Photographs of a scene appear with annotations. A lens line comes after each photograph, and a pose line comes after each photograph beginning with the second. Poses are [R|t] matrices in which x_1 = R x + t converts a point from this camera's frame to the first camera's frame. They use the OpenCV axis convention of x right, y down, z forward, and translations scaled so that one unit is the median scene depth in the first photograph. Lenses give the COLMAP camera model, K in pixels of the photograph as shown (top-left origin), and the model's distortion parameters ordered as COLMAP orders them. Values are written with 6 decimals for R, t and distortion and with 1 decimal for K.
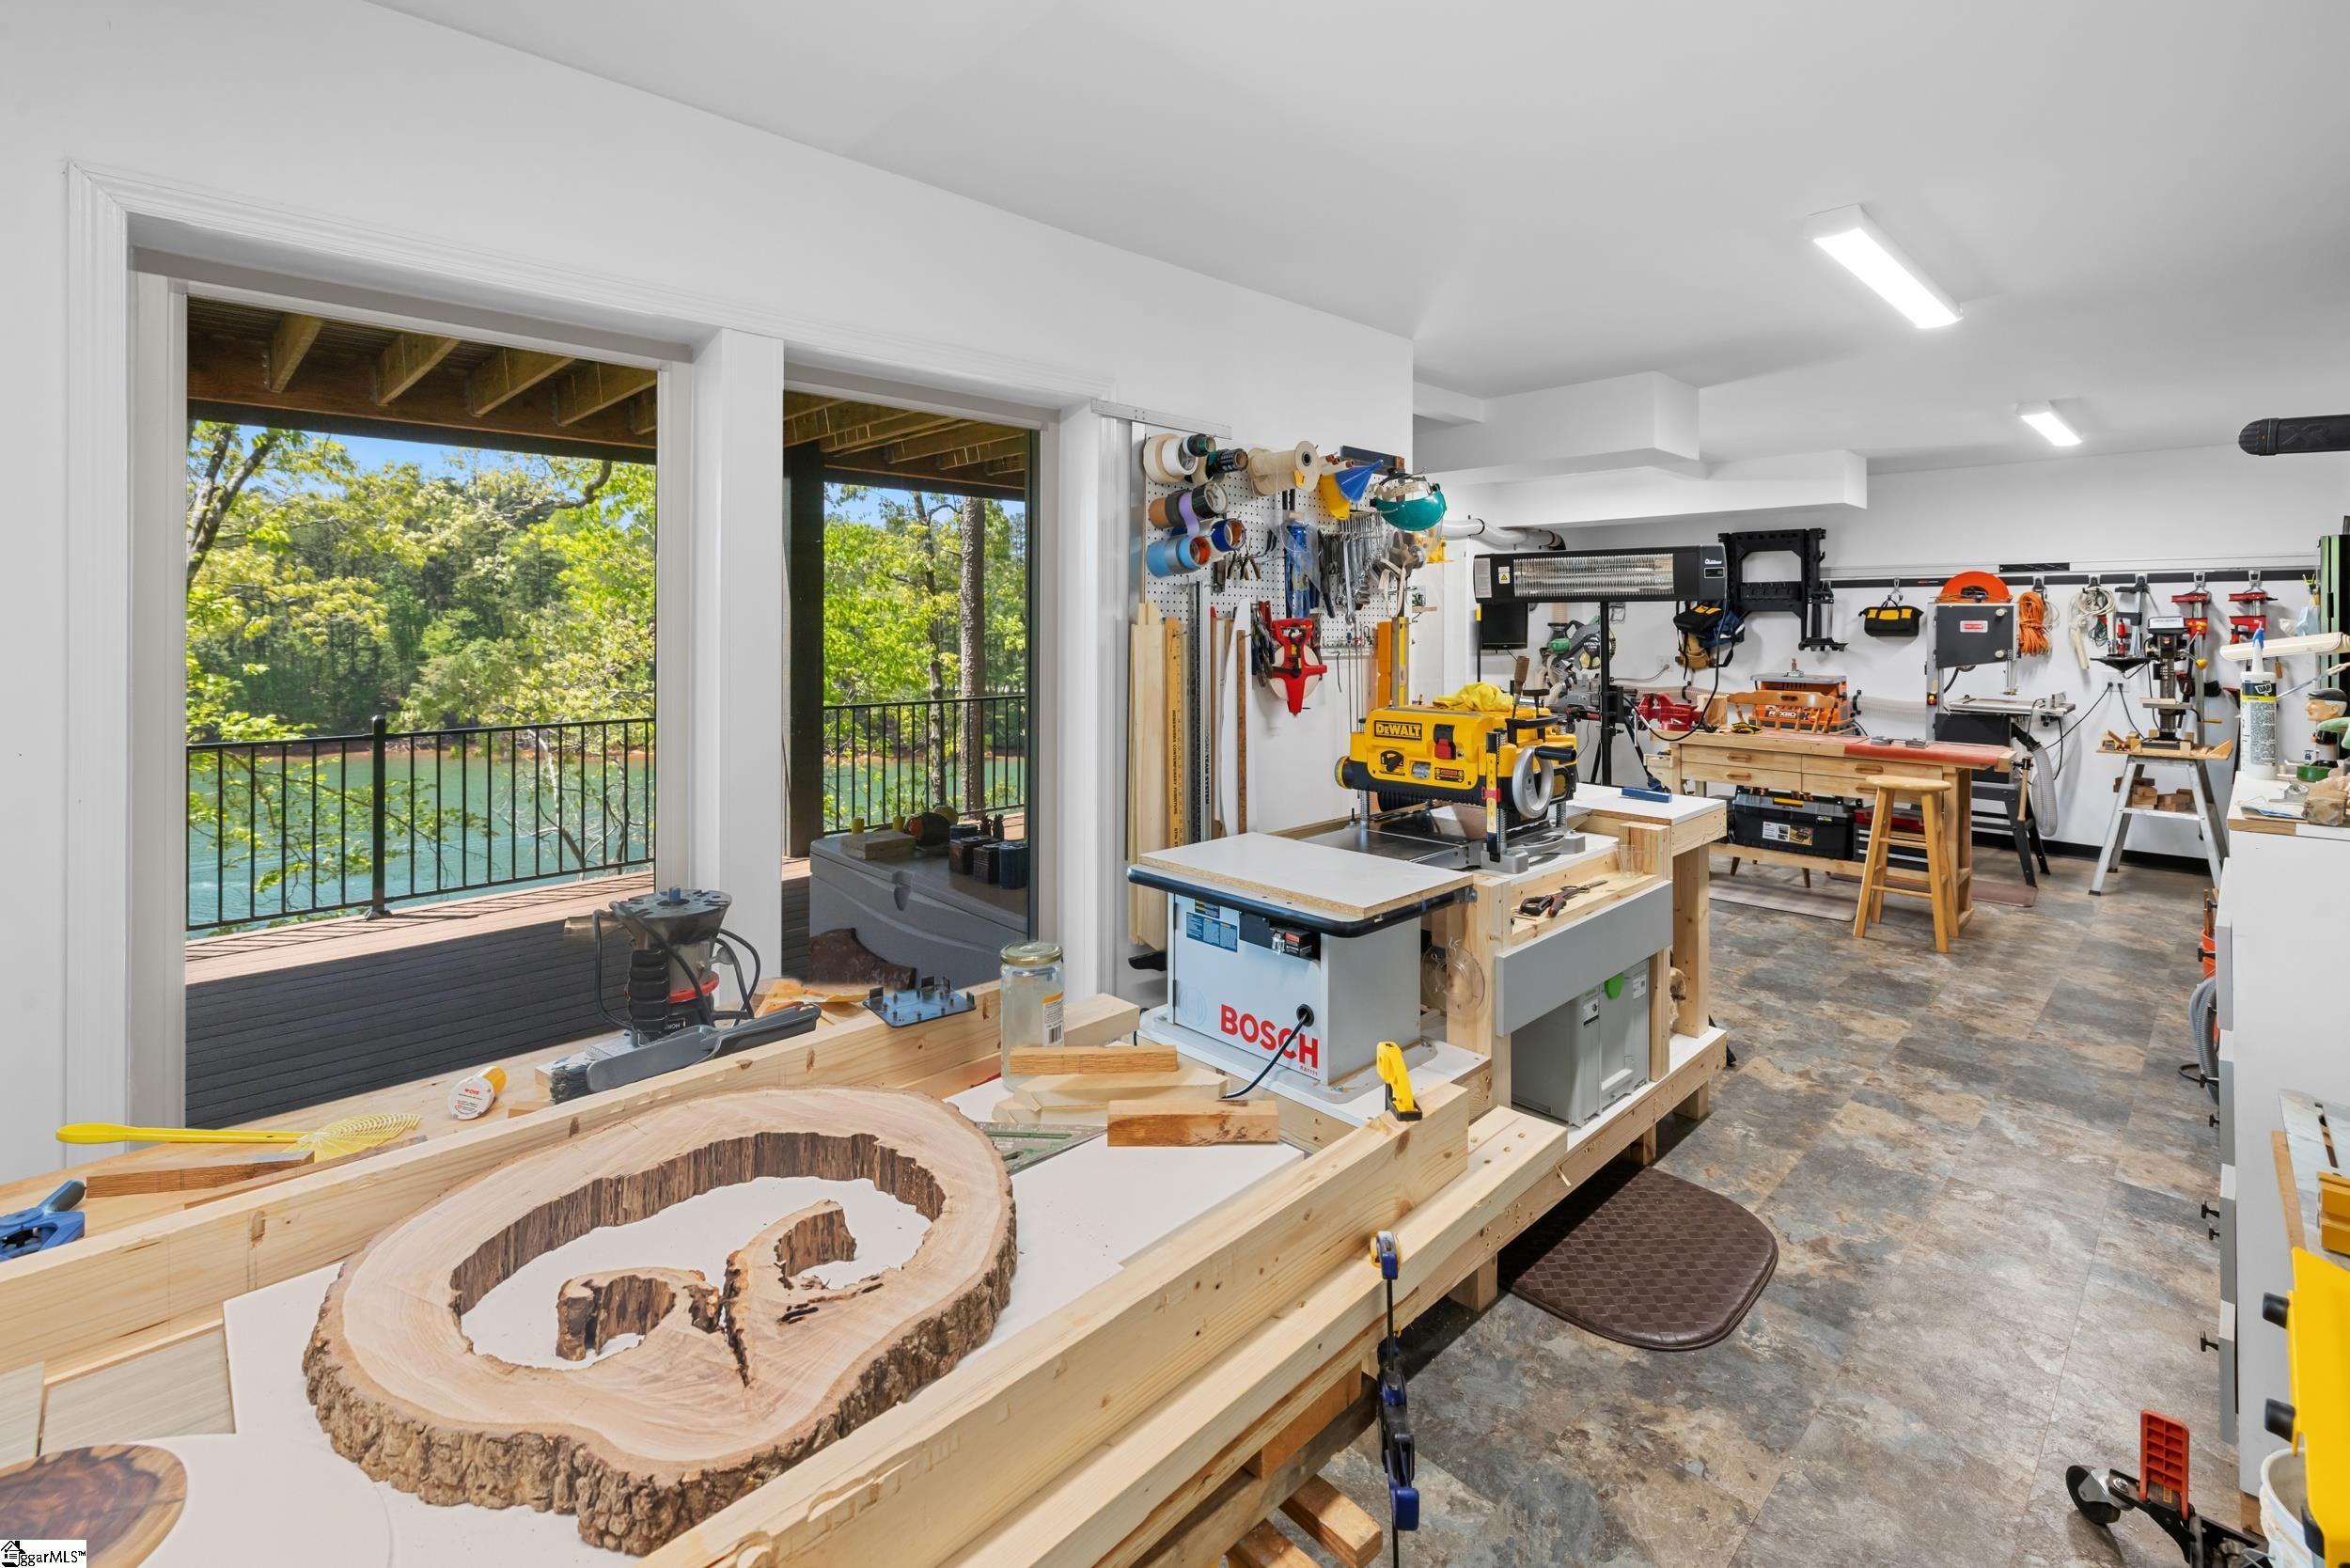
lens RADIAL K [[1058.3, 0, 1174.3], [0, 1058.3, 749.3], [0, 0, 1]] dist [0.001306, 0.000279]
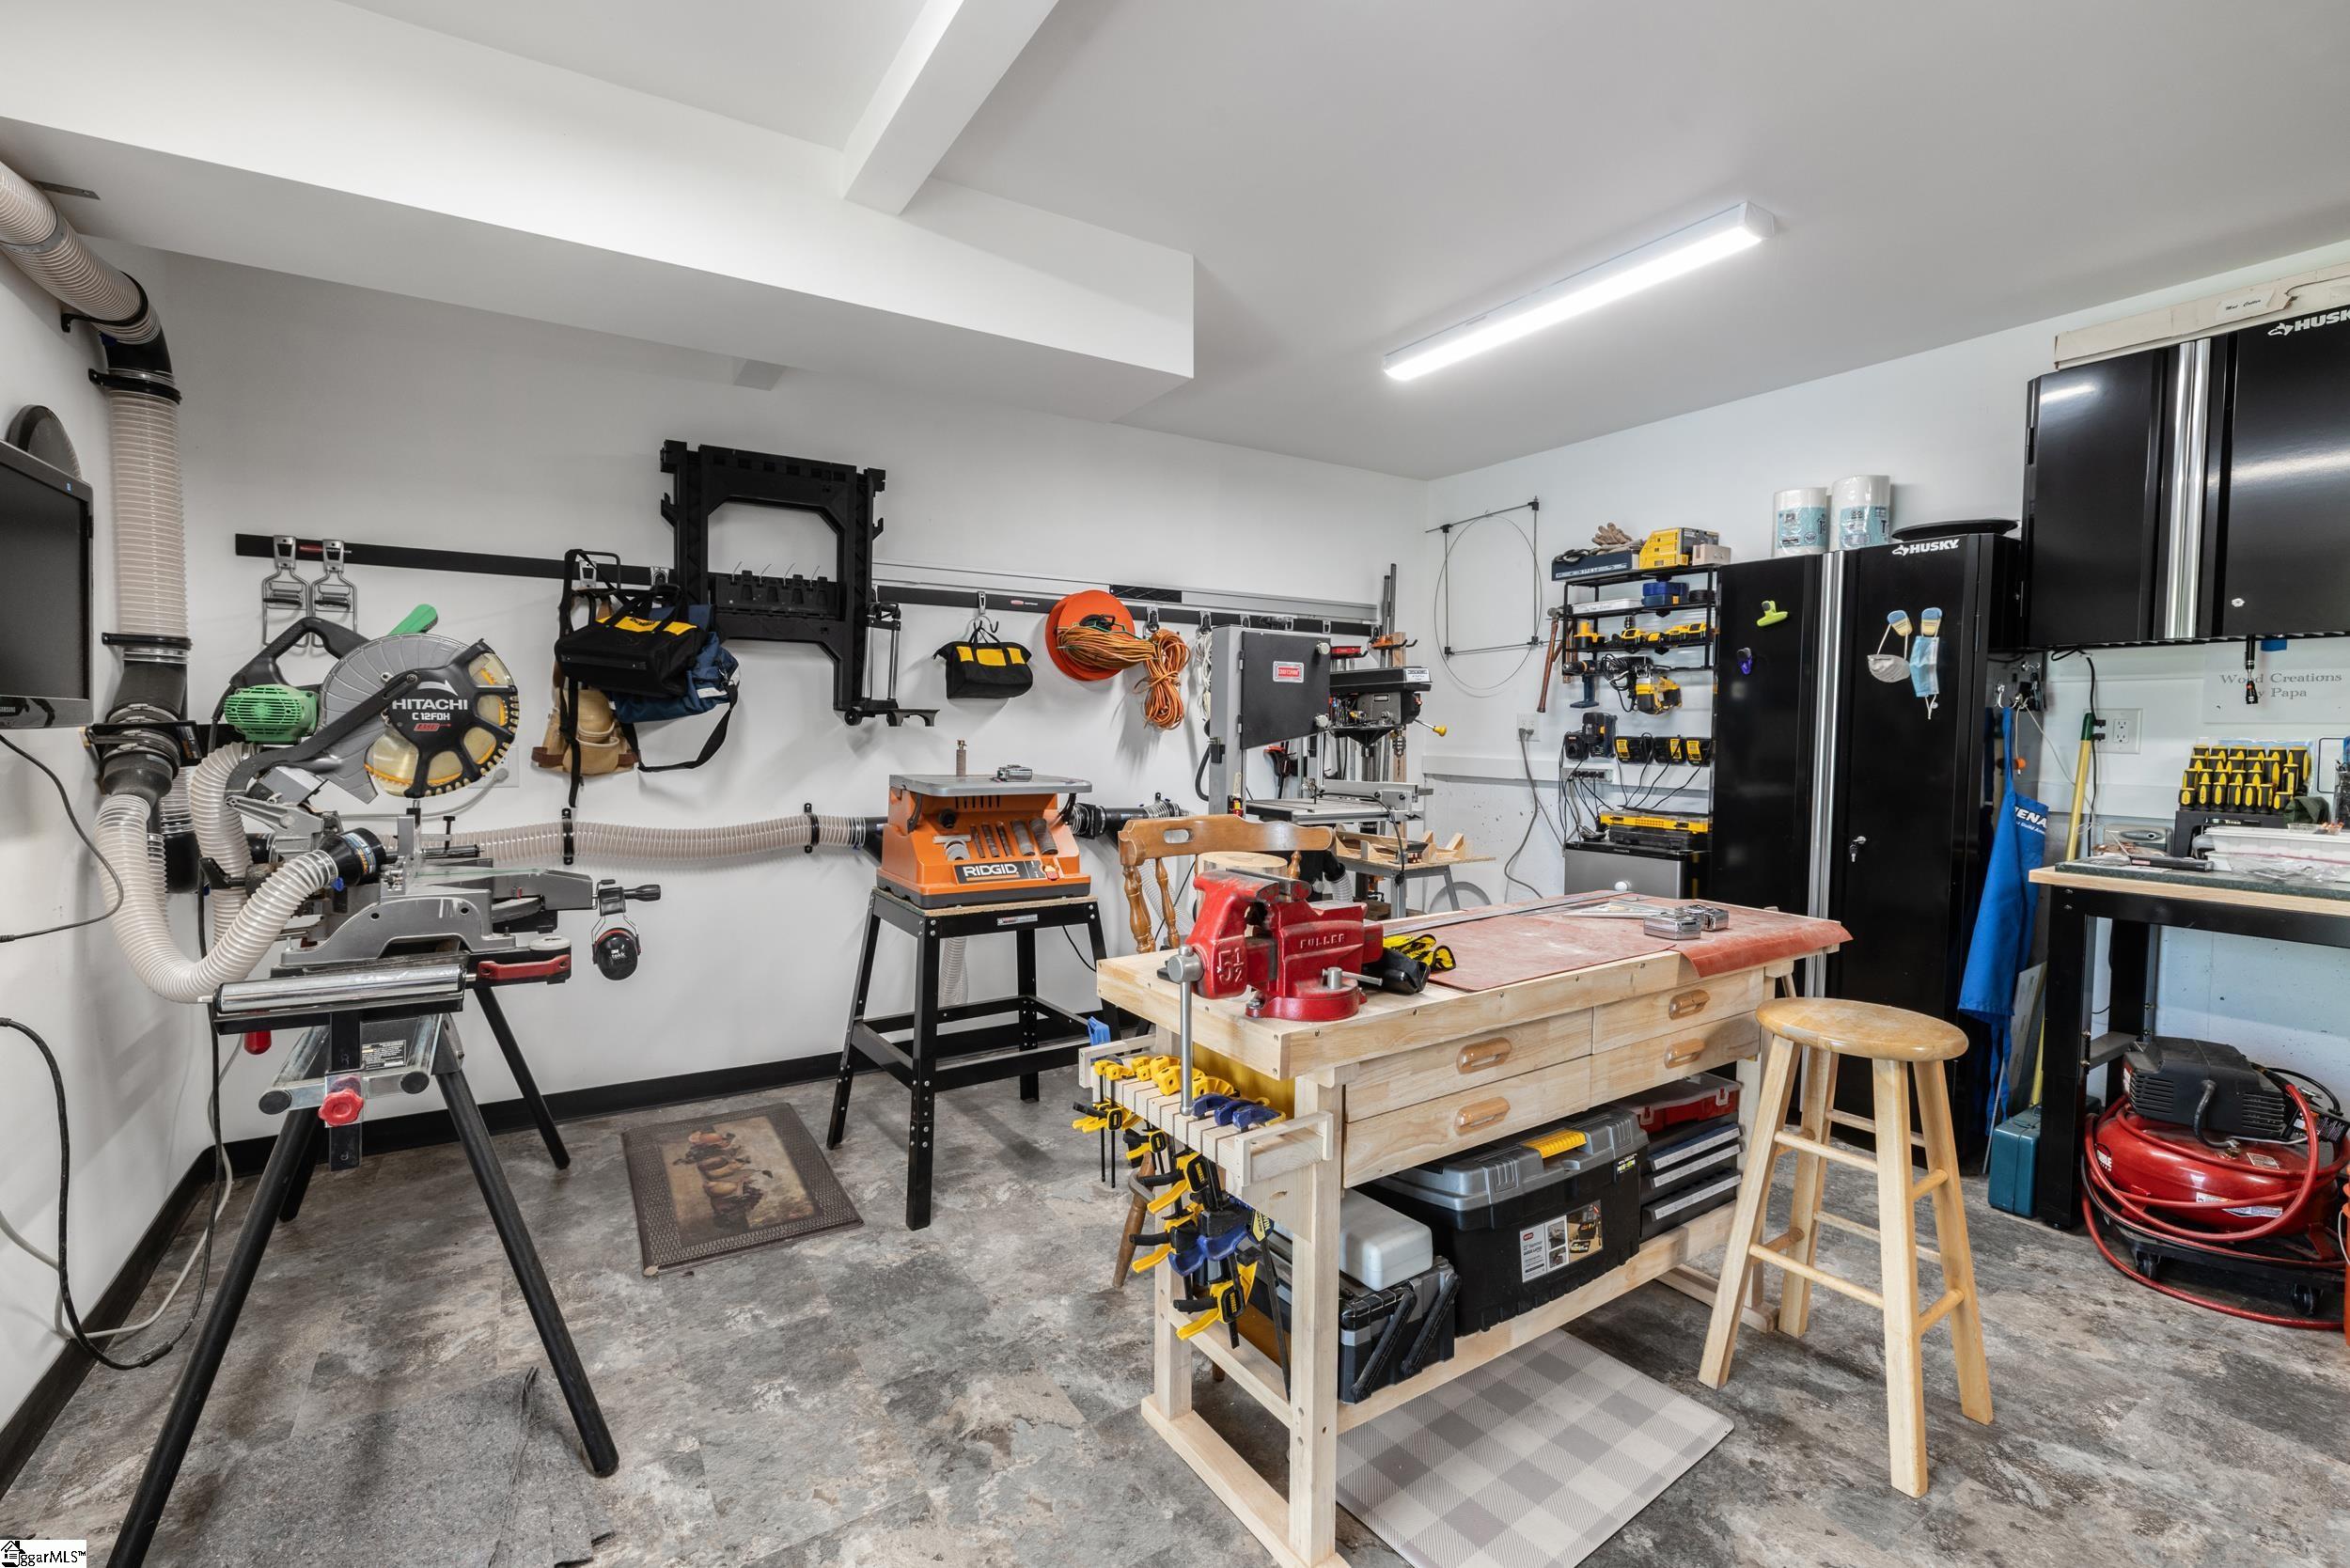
lens RADIAL K [[1007.9, 0, 1172.3], [0, 1007.9, 755.4], [0, 0, 1]] dist [0.000742, -0.000167]
pose [[0.205634, -0.032489, 0.978090, 0.192131], [0.113134, 0.993537, 0.009216, -0.072222], [-0.972068, 0.108760, 0.207981, 0.817819]]
